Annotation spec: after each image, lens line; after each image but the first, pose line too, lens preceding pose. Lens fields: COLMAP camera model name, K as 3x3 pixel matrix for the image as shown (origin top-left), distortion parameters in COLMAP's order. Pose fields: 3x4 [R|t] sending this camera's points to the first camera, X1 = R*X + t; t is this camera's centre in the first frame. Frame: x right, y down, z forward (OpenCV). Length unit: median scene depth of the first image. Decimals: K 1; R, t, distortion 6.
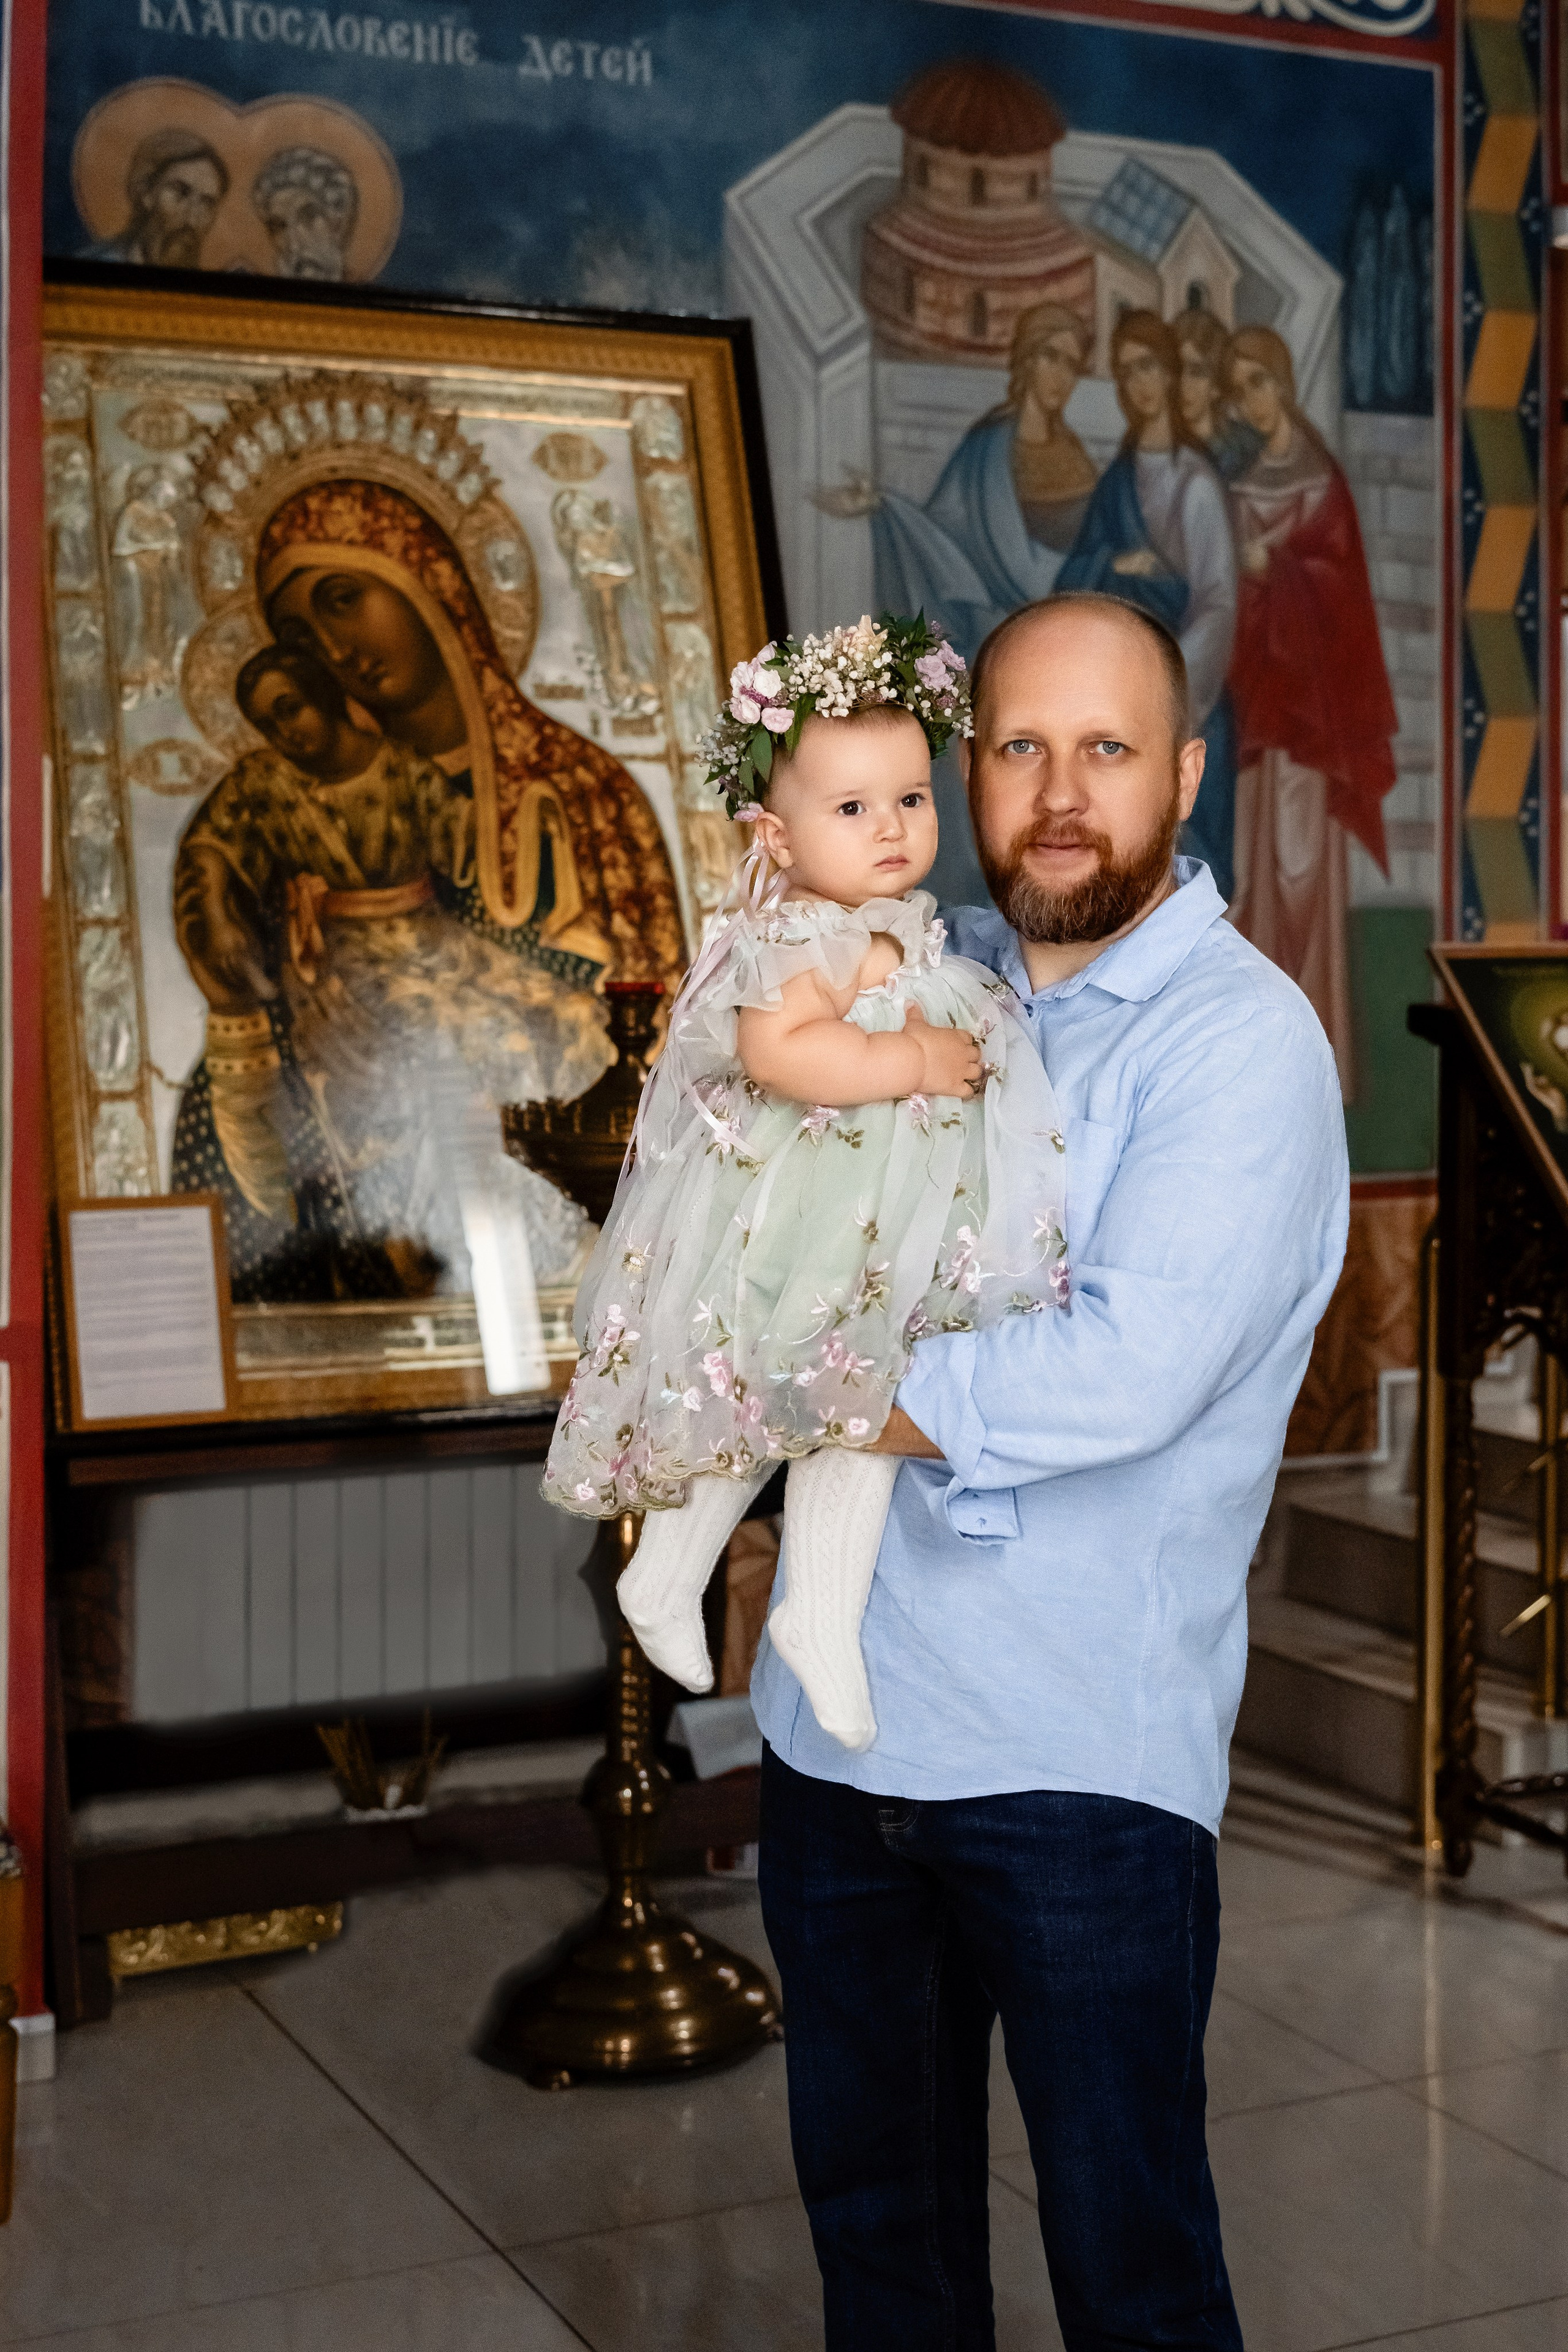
lens RADIAL K [[3160.6, 0, 522.8], [0, 3160.6, 1044.1], [0, 0, 1]] dist [-0.030292, -0.053248]
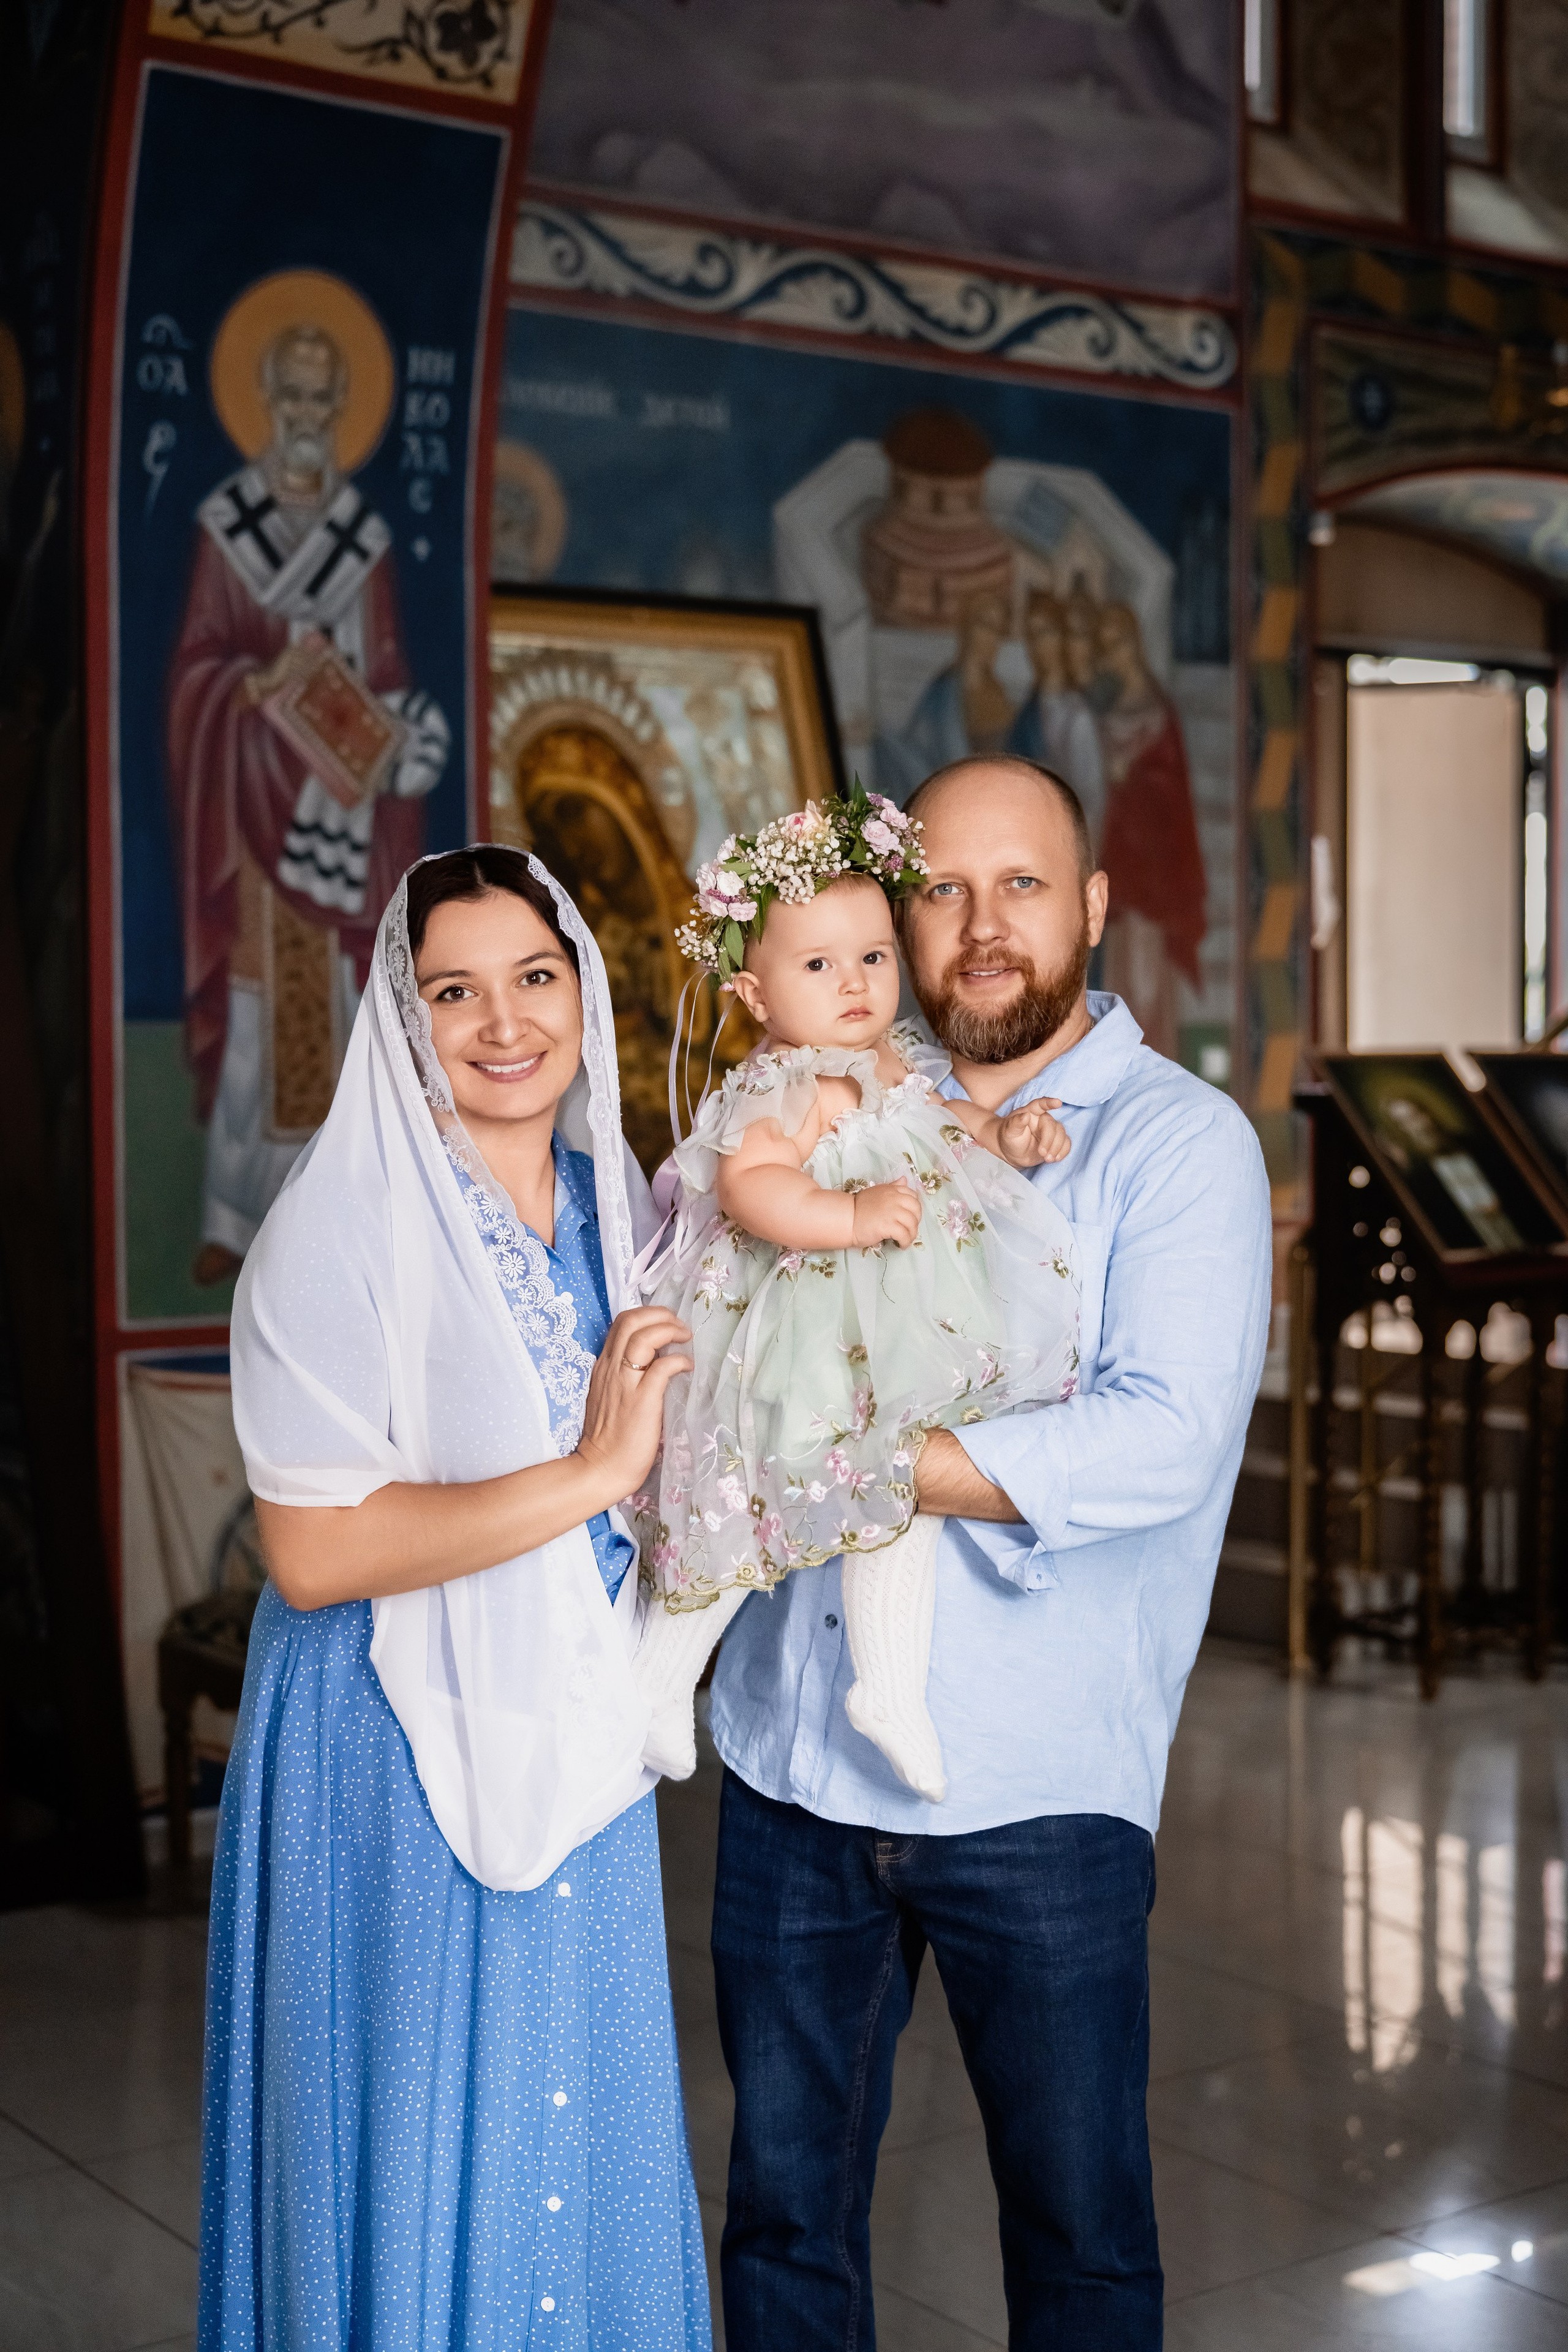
lens RADIAL K [[3254.8, 0, 784.0], [0, 3254.8, 1176.0], [0, 0, 1]] dist [-0.001798, 0.020002]
pose [[0.974507, -0.015134, 0.223848, -0.241367], [0.014722, 0.999885, 0.003508, 0.015881], [-0.223875, -0.000123, 0.974618, -0.367001]]
